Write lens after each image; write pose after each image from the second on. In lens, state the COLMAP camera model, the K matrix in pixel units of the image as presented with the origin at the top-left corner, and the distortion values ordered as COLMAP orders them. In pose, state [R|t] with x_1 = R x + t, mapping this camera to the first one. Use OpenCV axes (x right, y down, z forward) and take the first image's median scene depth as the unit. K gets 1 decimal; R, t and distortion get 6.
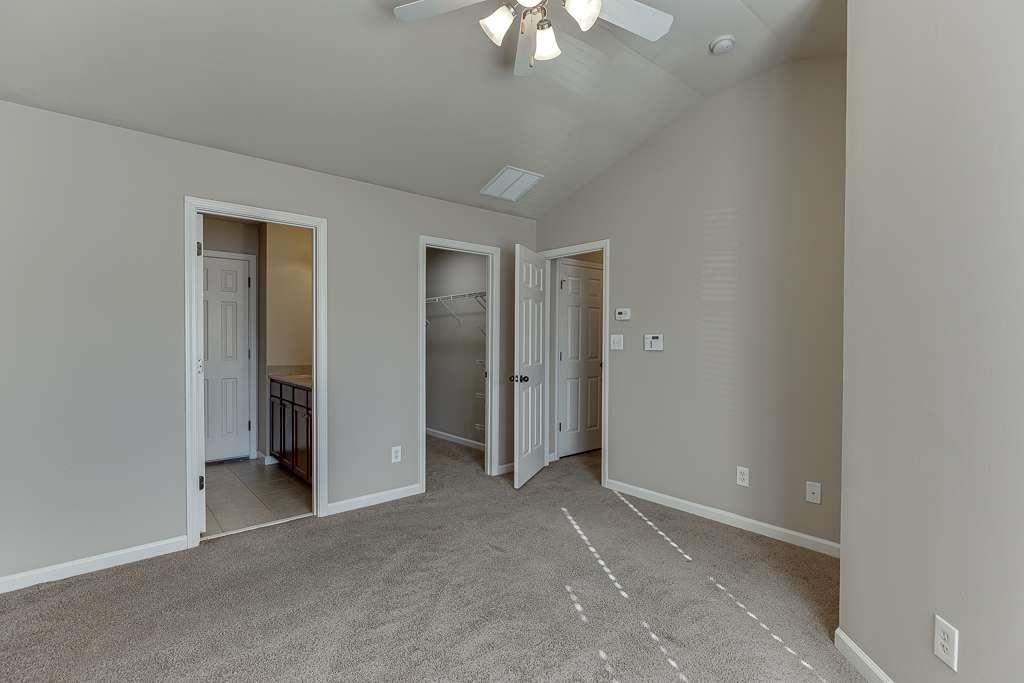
lens RADIAL K [[467.2, 0, 516.3], [0, 467.2, 338.9], [0, 0, 1]] dist [-0.003373, 0.000365]
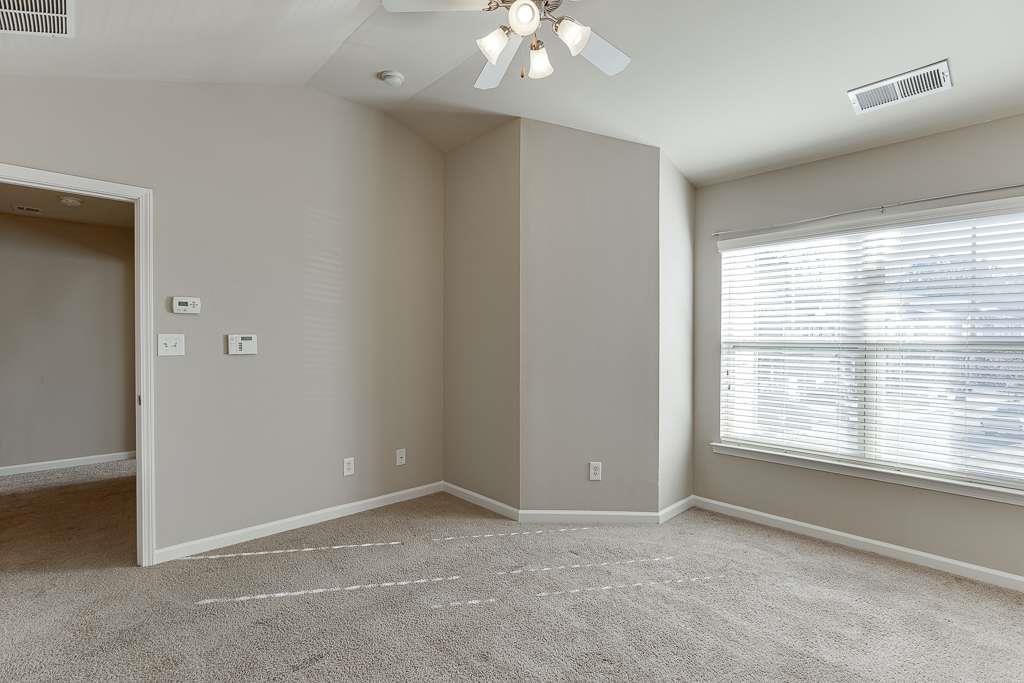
lens RADIAL K [[467.2, 0, 519.1], [0, 467.2, 342.6], [0, 0, 1]] dist [-0.003373, 0.000365]
pose [[-0.026538, -0.009899, 0.999599, -0.755549], [0.000823, 0.999950, 0.009925, -0.004438], [-0.999647, 0.001086, -0.026529, 0.787403]]
